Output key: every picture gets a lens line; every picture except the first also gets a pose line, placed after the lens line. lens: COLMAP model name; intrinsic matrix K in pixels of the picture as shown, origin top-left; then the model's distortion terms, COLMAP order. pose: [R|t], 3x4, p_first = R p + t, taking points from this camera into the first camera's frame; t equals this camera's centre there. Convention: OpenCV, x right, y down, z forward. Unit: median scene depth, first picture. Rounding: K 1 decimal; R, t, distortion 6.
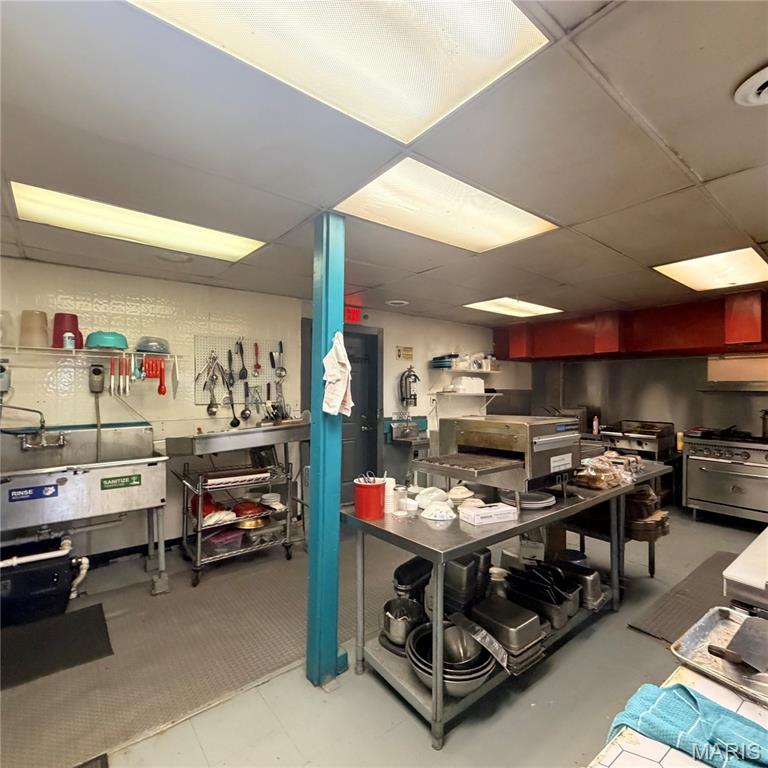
lens RADIAL K [[409.4, 0, 382.5], [0, 409.4, 384.8], [0, 0, 1]] dist [0.001611, -0.001021]
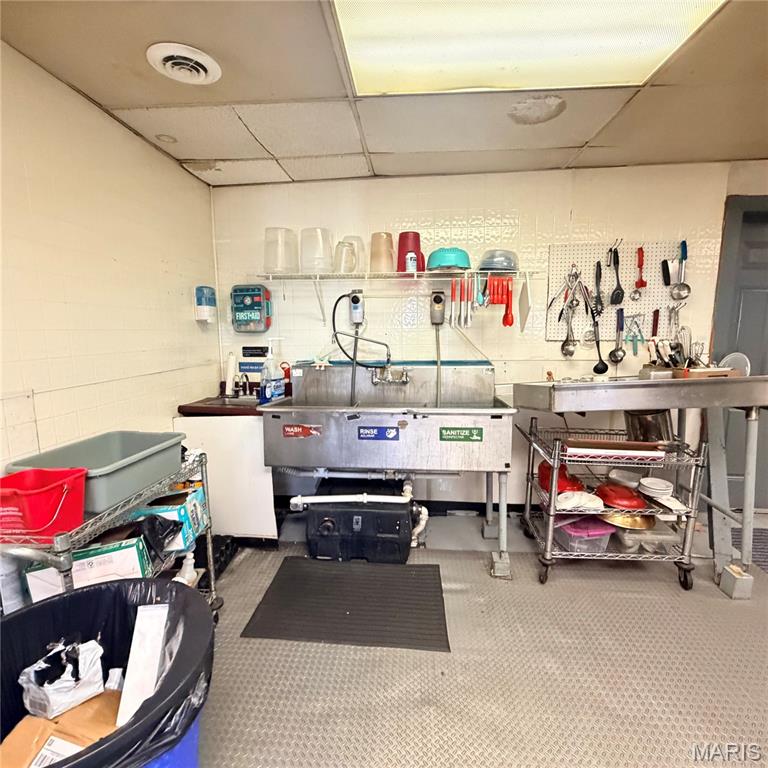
lens RADIAL K [[409.4, 0, 382.4], [0, 409.4, 386.8], [0, 0, 1]] dist [0.001611, -0.001021]
pose [[0.733377, 0.090992, -0.673705, -0.194405], [0.009203, 0.989582, 0.143674, 0.025553], [0.679760, -0.111568, 0.724900, 0.288713]]
